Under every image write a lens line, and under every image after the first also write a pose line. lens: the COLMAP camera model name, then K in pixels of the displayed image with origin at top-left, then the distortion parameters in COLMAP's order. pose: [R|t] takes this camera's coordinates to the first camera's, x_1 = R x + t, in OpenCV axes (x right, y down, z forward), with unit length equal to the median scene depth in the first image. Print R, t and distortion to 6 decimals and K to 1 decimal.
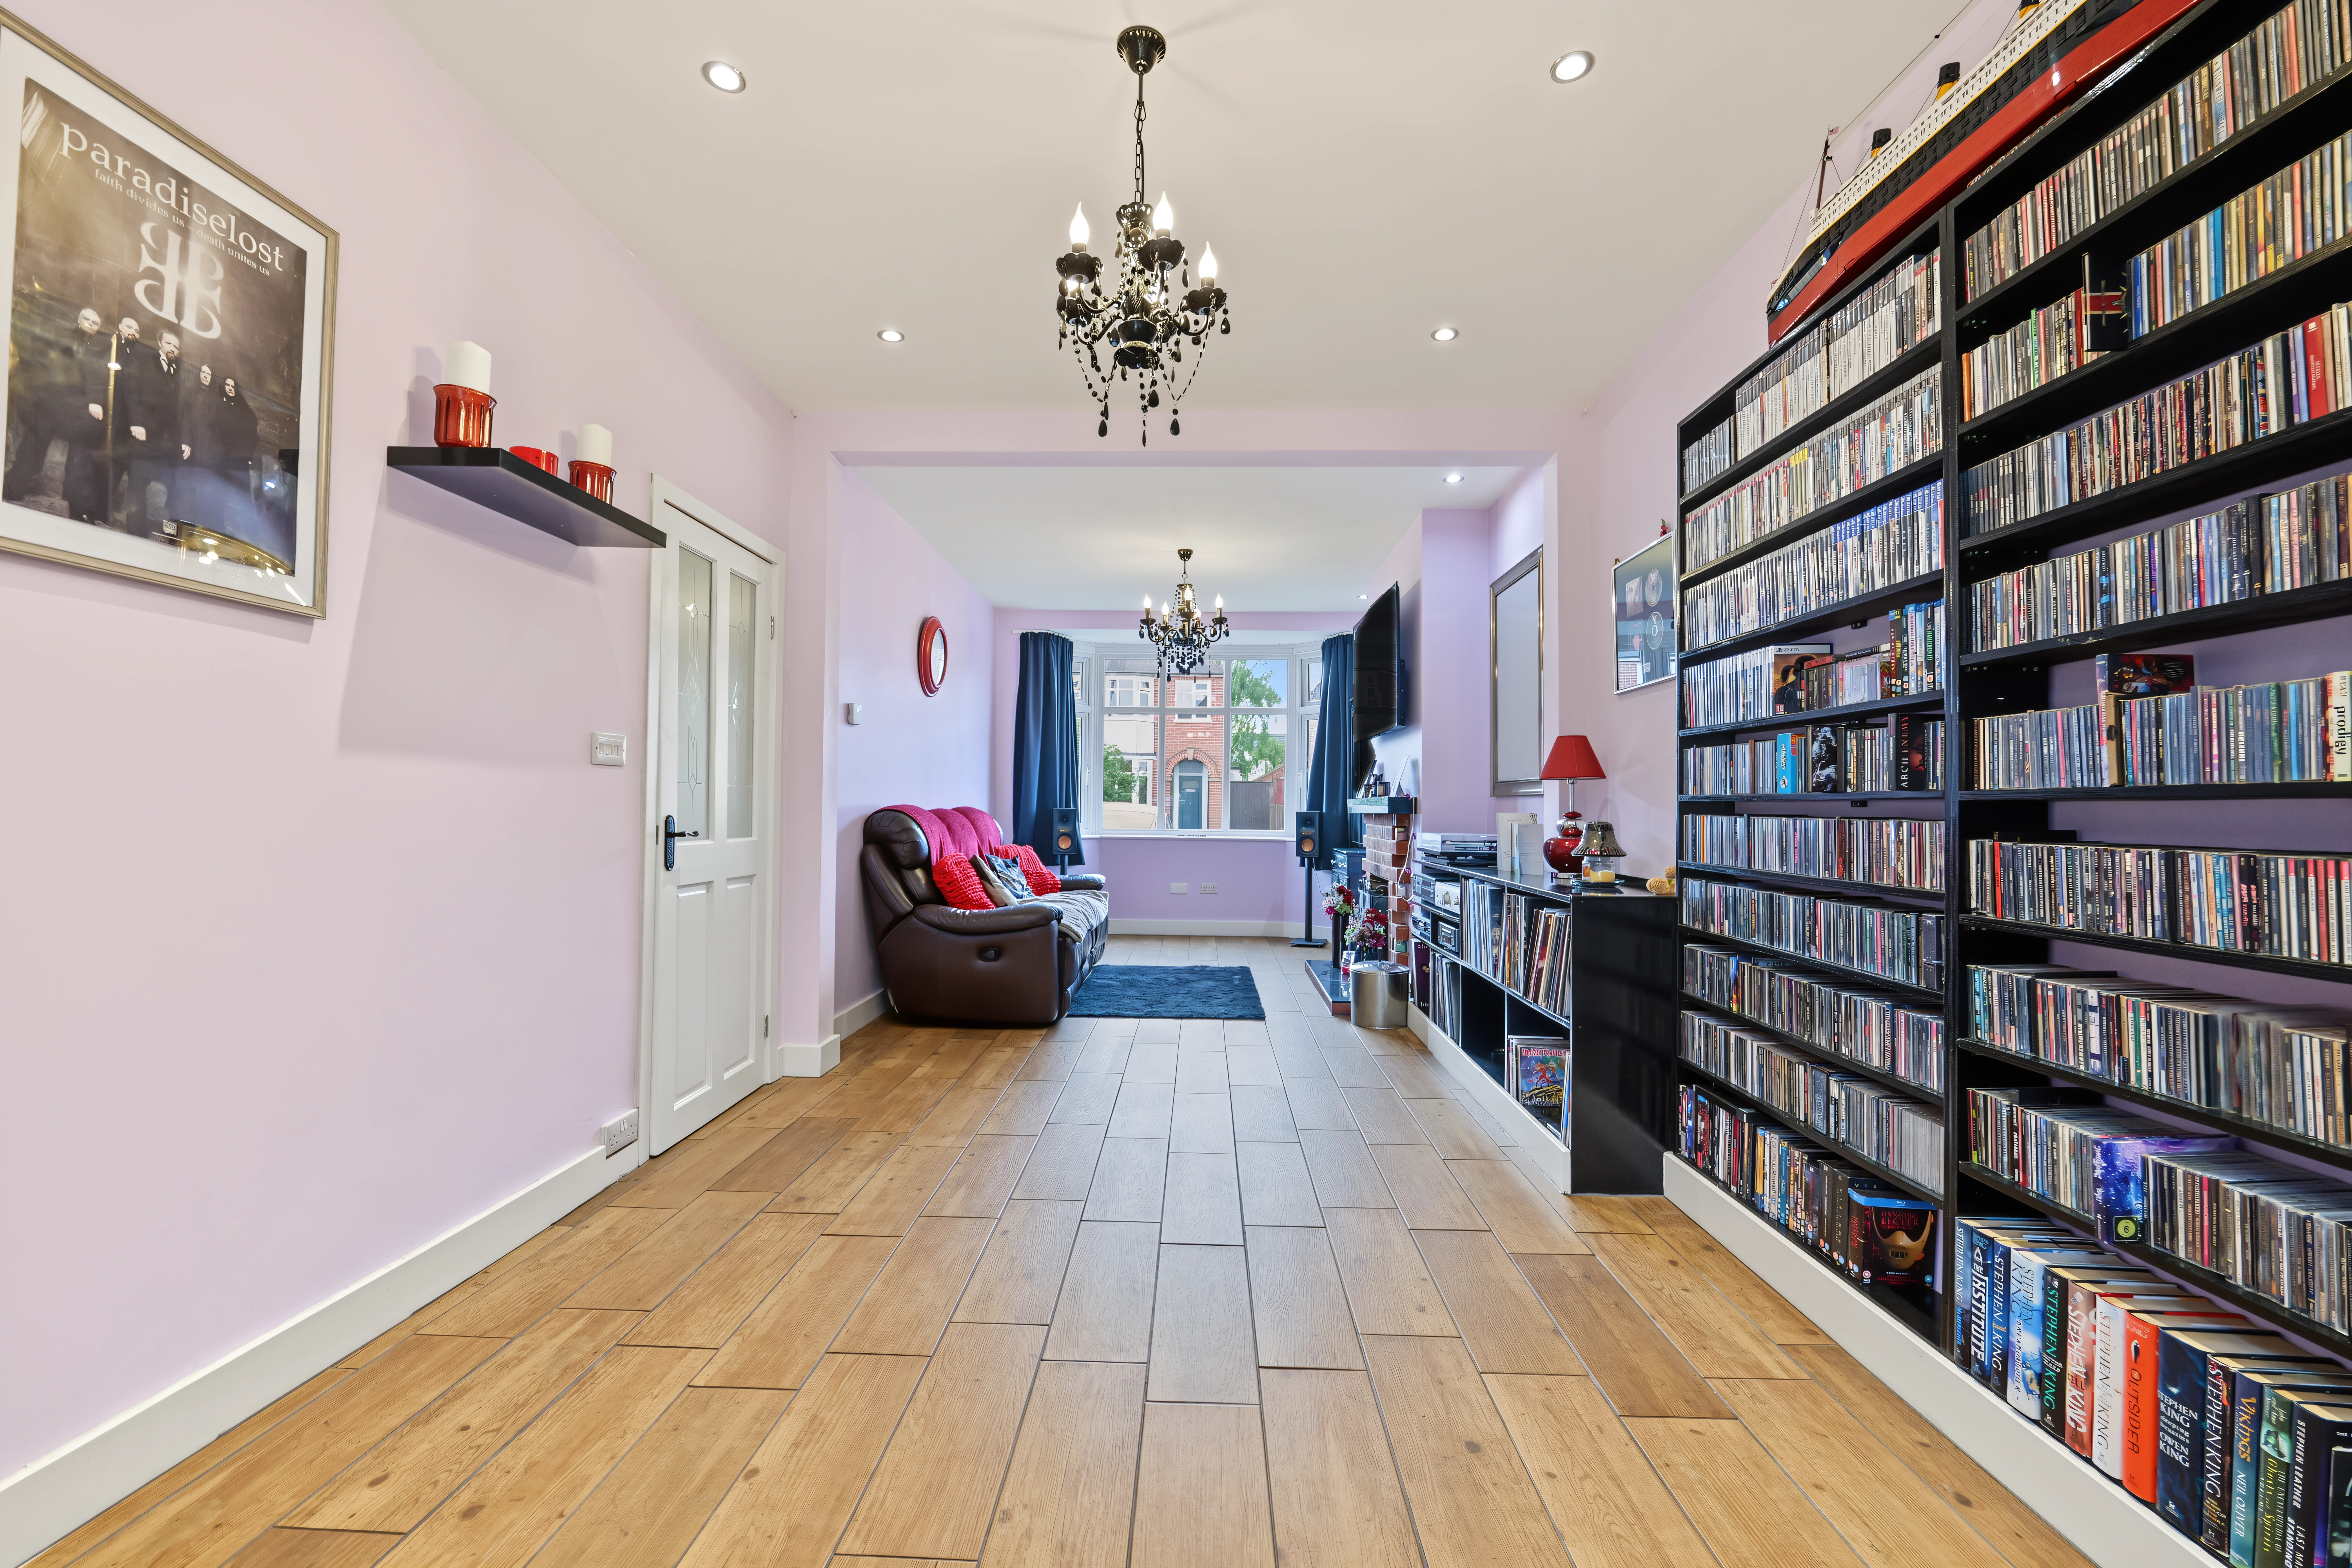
lens RADIAL K [[960.1, 0, 1172.1], [0, 960.1, 785.1], [0, 0, 1]] dist [-0.006290, -0.000065]
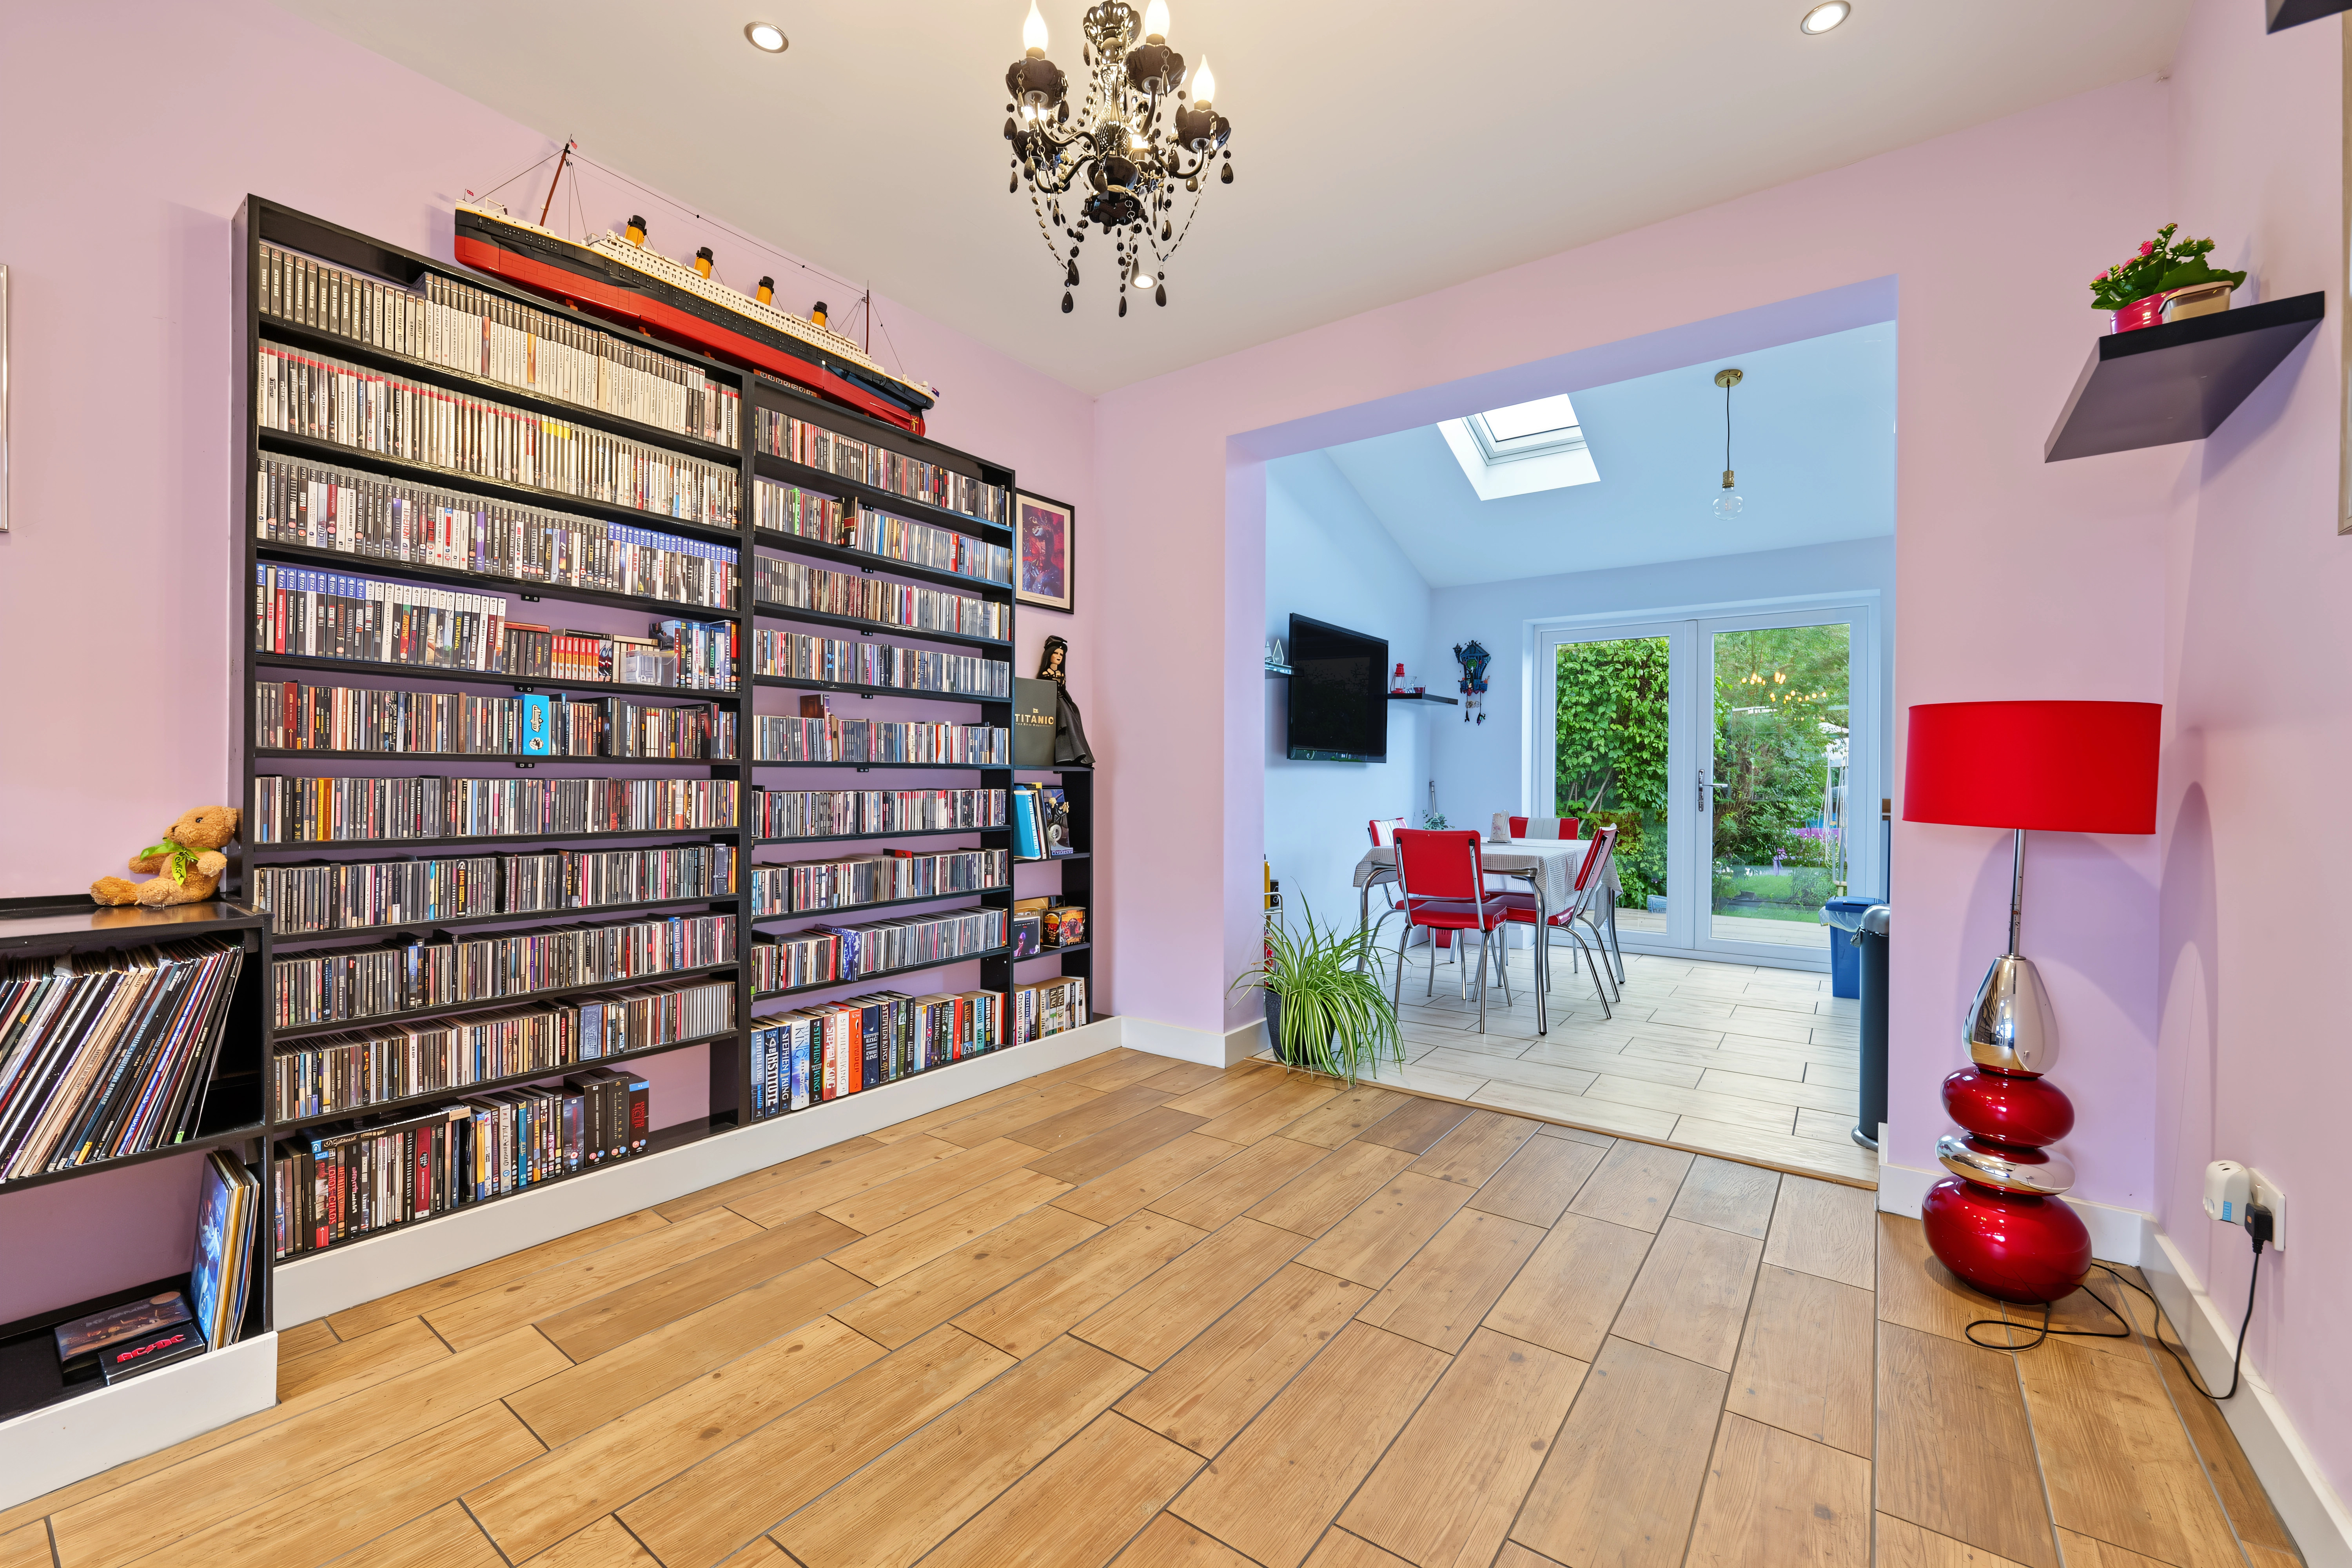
lens RADIAL K [[953.6, 0, 1167.2], [0, 953.6, 777.8], [0, 0, 1]] dist [0.000830, 0.000162]
pose [[-0.816785, -0.016571, 0.576703, -0.571567], [-0.029290, 0.999489, -0.012764, 0.031788], [-0.576198, -0.027317, -0.816854, 1.714443]]
